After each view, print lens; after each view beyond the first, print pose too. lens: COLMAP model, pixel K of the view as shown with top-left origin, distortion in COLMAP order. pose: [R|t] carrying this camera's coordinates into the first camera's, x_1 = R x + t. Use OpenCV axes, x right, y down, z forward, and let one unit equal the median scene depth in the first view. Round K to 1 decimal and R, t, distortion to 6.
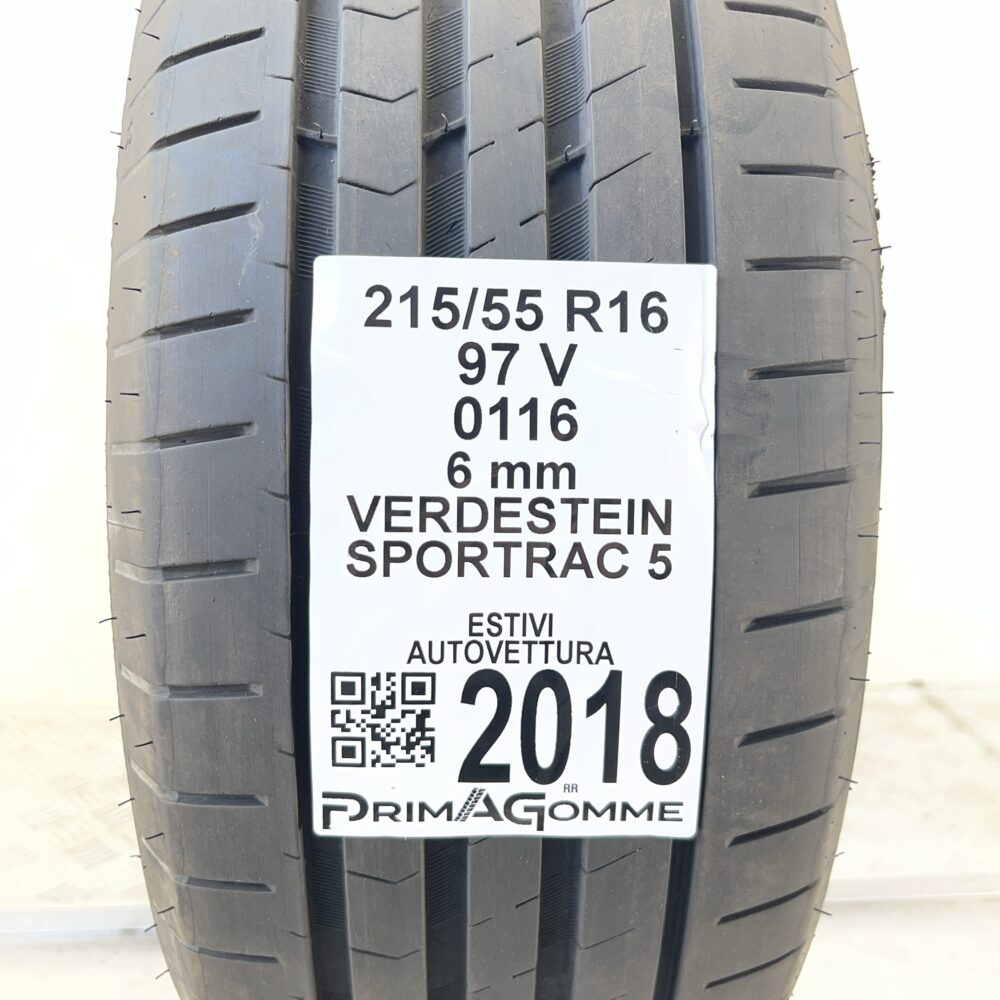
lens RADIAL K [[1014.6, 0, 512.8], [0, 1014.6, 501.1], [0, 0, 1]] dist [0.249060, -0.807847]
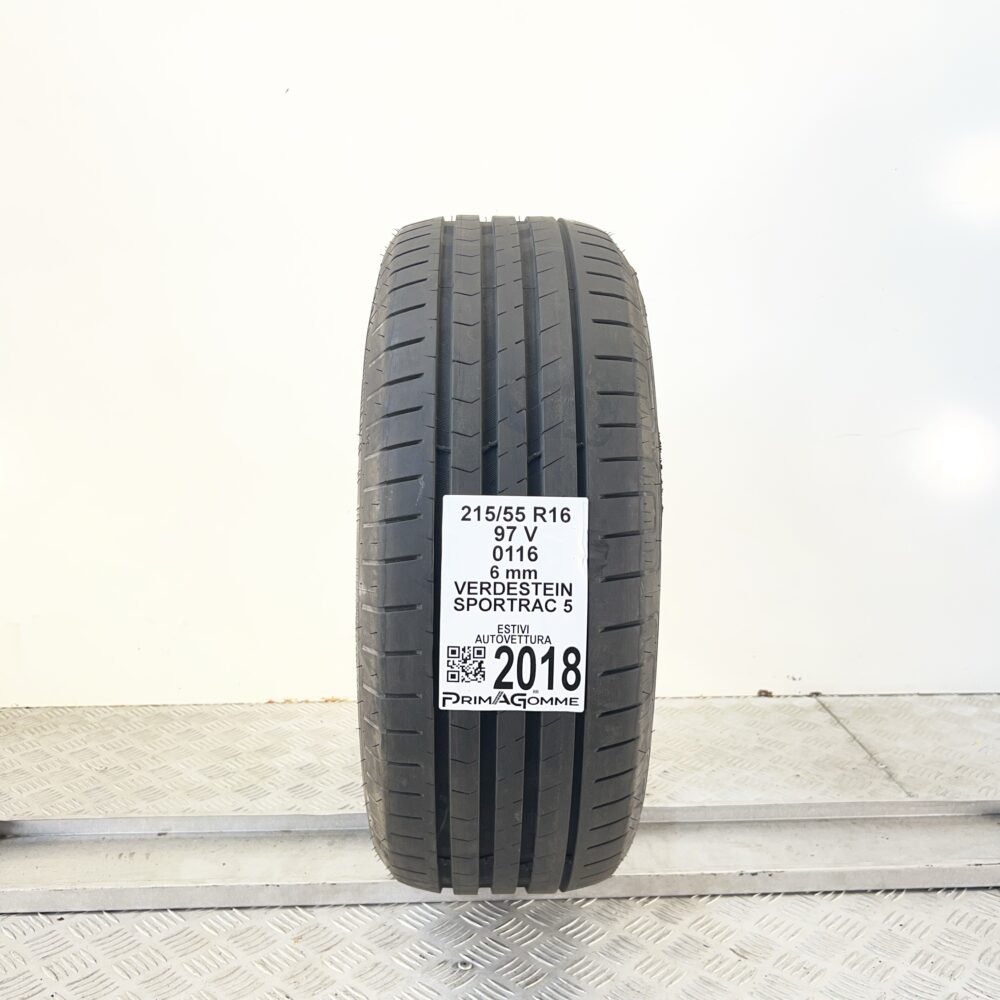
lens RADIAL K [[1014.6, 0, 512.8], [0, 1014.6, 501.1], [0, 0, 1]] dist [0.249060, -0.807847]
pose [[0.999803, 0.003141, -0.019615, 0.048707], [-0.003907, 0.999226, -0.039153, -0.112356], [0.019477, 0.039222, 0.999041, -1.711684]]
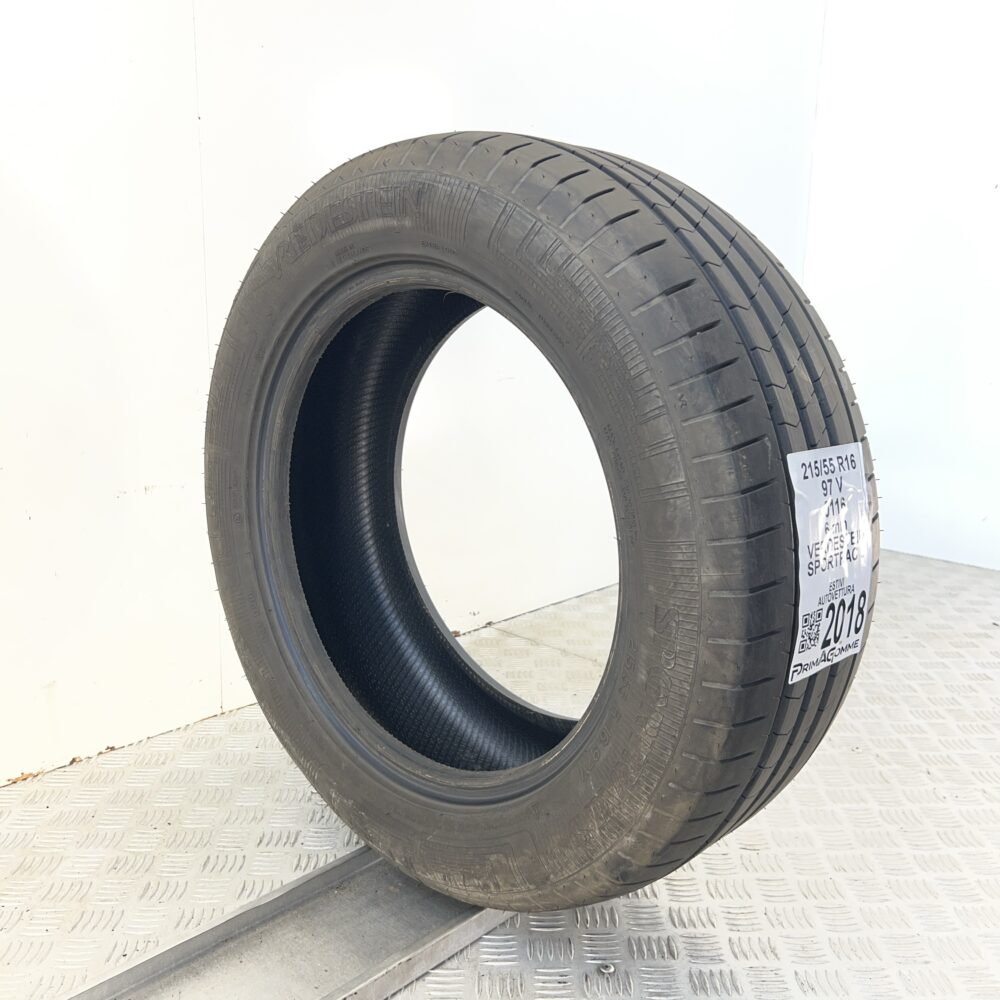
lens RADIAL K [[1014.6, 0, 512.8], [0, 1014.6, 501.1], [0, 0, 1]] dist [0.249060, -0.807847]
pose [[0.715338, -0.132100, 0.686178, -2.384868], [0.122889, 0.990446, 0.062565, -0.358807], [-0.687888, 0.039569, 0.724738, -0.362025]]
